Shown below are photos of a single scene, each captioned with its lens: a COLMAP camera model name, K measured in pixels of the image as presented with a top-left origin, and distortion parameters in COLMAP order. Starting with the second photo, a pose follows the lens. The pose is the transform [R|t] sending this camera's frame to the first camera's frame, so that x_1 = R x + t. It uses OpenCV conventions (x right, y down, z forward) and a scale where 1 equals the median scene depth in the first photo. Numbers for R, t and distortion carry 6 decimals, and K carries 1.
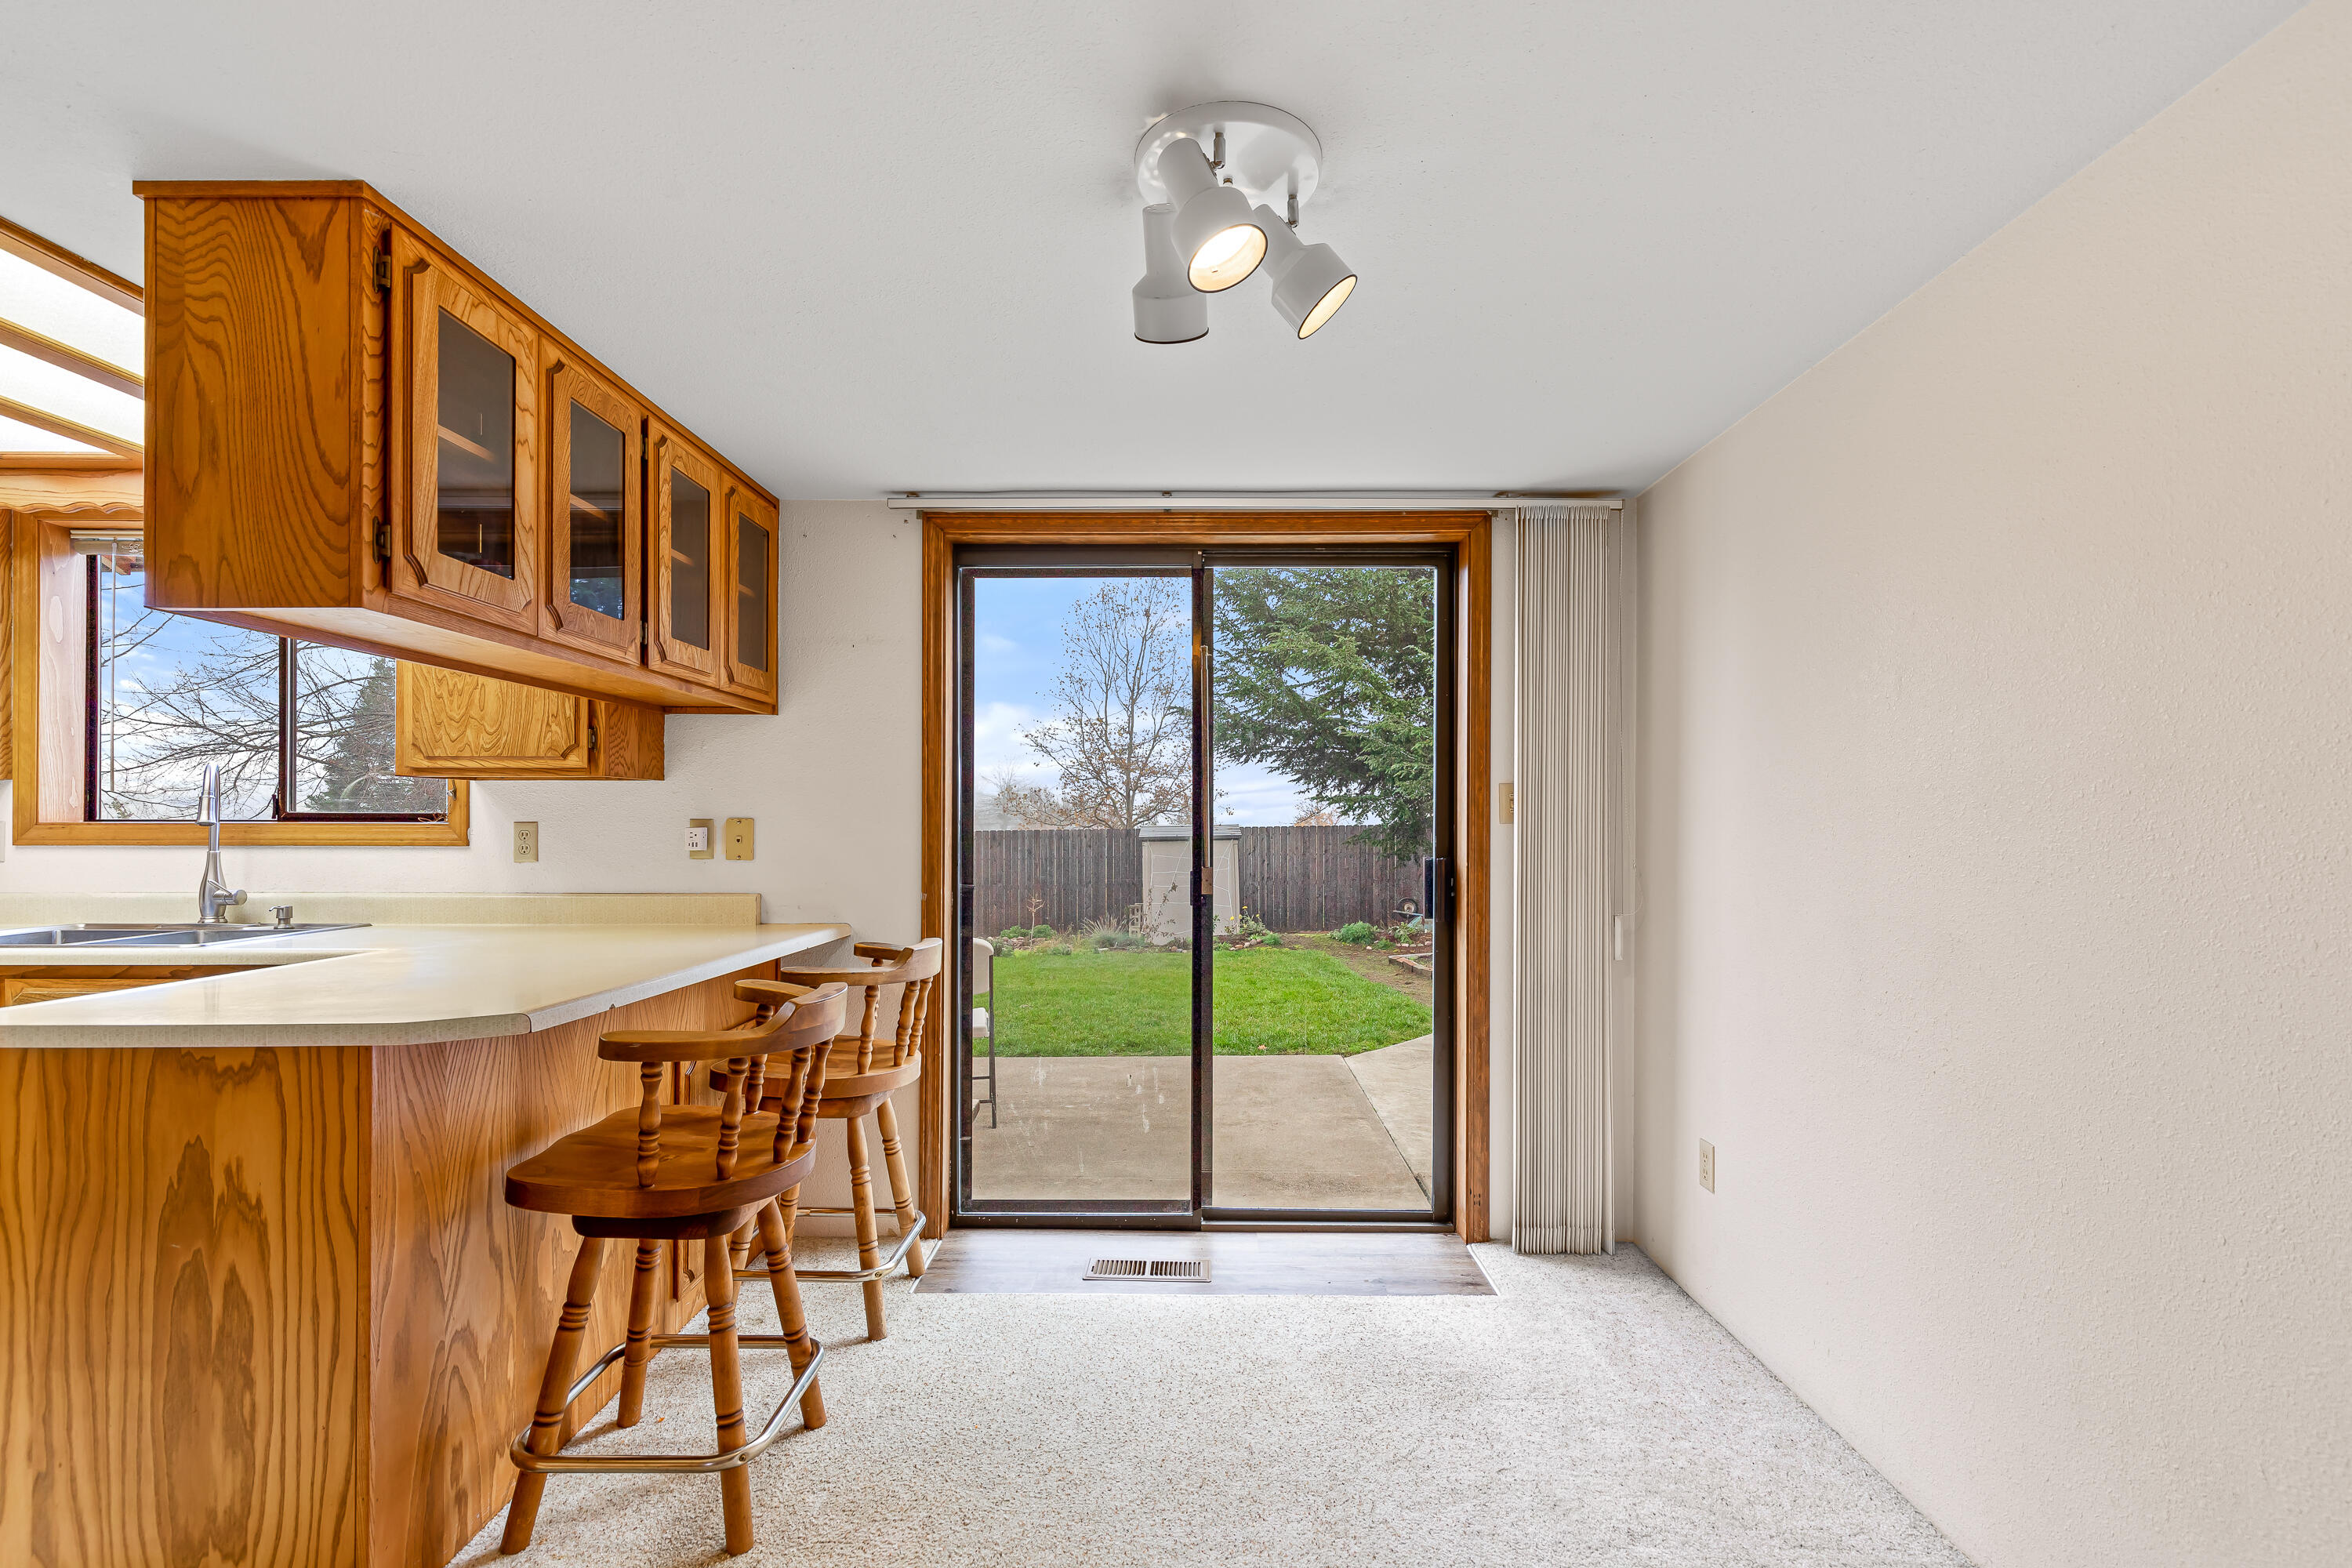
lens RADIAL K [[1079.4, 0, 1193.0], [0, 1079.4, 816.3], [0, 0, 1]] dist [0.018472, -0.004297]
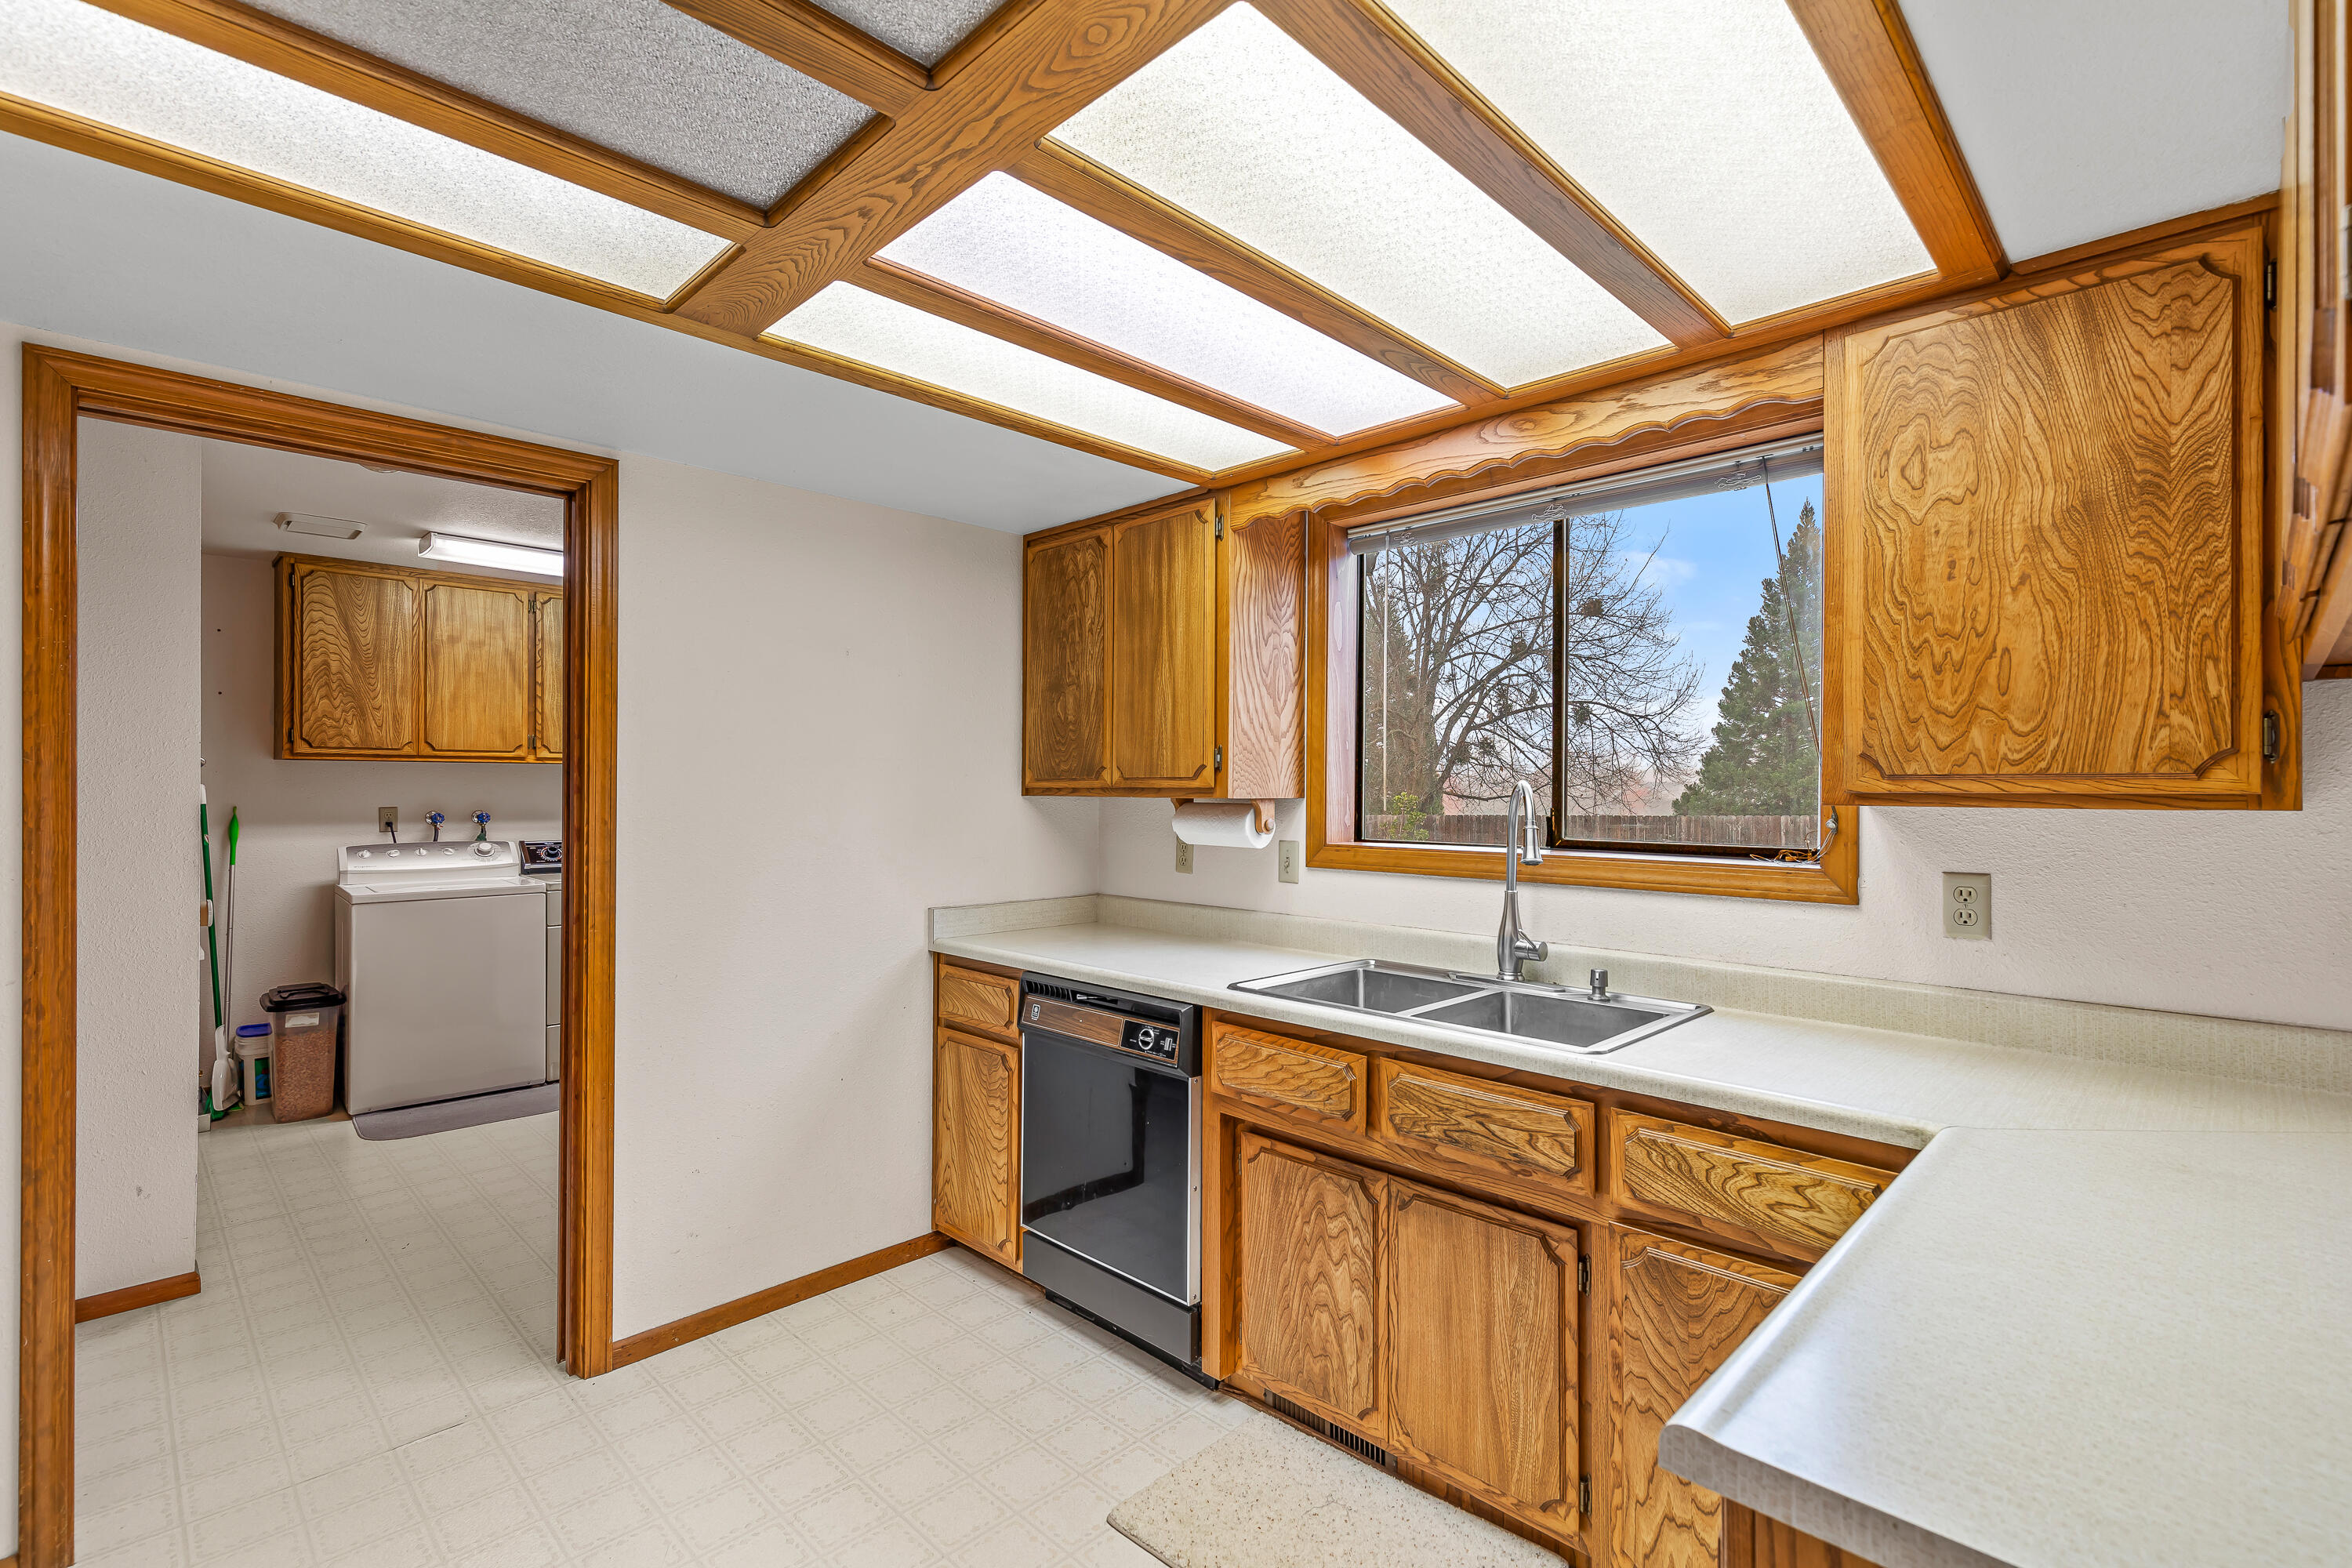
lens RADIAL K [[1079.4, 0, 1178.5], [0, 1079.4, 787.5], [0, 0, 1]] dist [0.018472, -0.004297]
pose [[0.716667, -0.000471, -0.697415, -0.564644], [-0.000972, 0.999998, -0.001673, -0.046510], [0.697415, 0.001877, 0.716665, 0.279934]]
